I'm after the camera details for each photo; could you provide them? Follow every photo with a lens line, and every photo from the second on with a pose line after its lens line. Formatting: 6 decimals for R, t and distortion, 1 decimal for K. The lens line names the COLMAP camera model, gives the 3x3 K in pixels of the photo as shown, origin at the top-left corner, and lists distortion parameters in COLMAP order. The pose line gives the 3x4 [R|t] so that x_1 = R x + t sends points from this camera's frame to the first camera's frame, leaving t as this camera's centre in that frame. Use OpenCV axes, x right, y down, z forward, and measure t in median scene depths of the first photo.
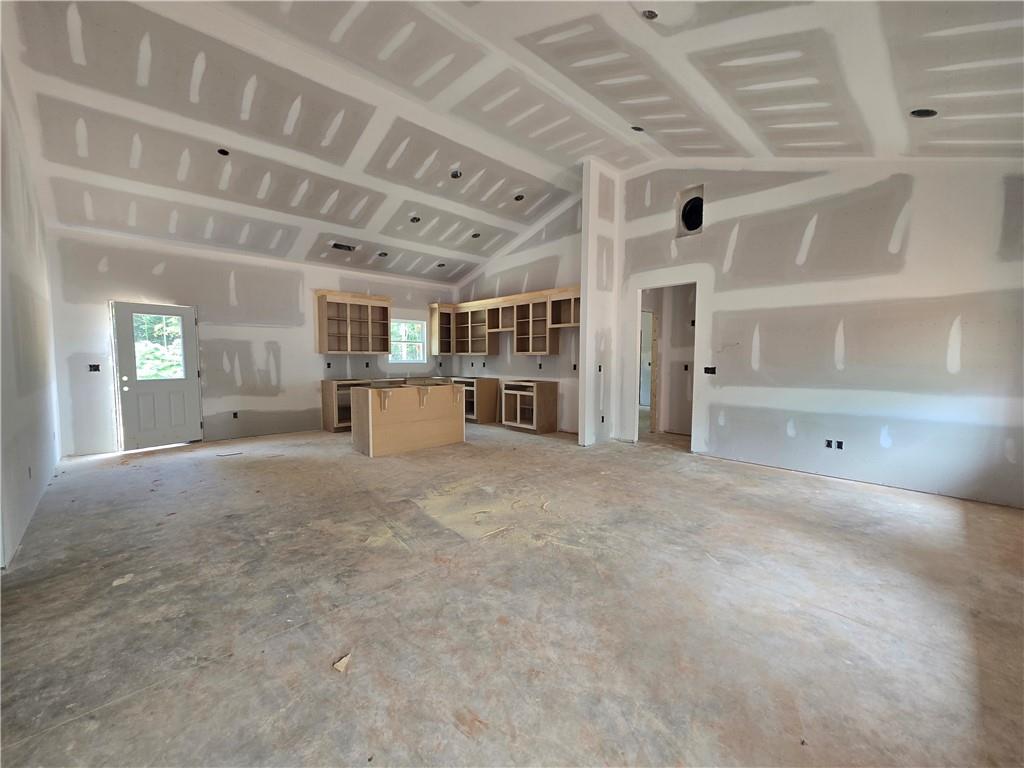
lens RADIAL K [[419.9, 0, 513.8], [0, 419.9, 383.3], [0, 0, 1]] dist [-0.003004, 0.003185]
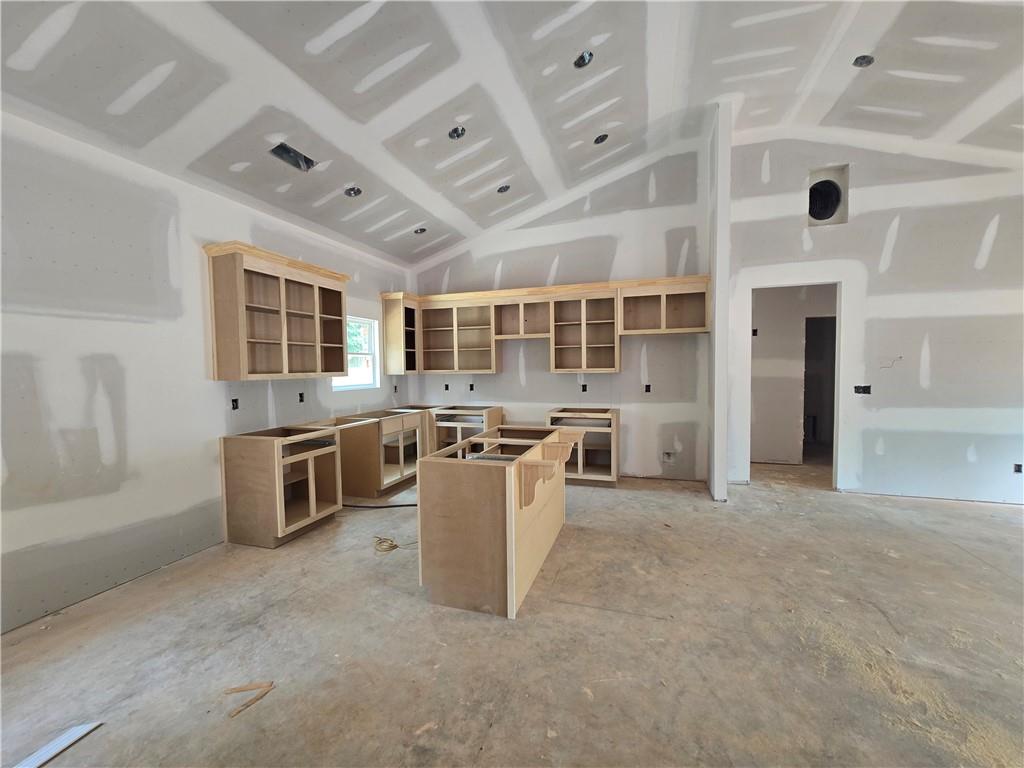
lens RADIAL K [[419.9, 0, 513.8], [0, 419.9, 383.3], [0, 0, 1]] dist [-0.003004, 0.003185]
pose [[0.882780, -0.034118, 0.468546, -0.405763], [0.044031, 0.998978, -0.010217, -0.050075], [-0.467719, 0.029650, 0.883380, 0.455101]]
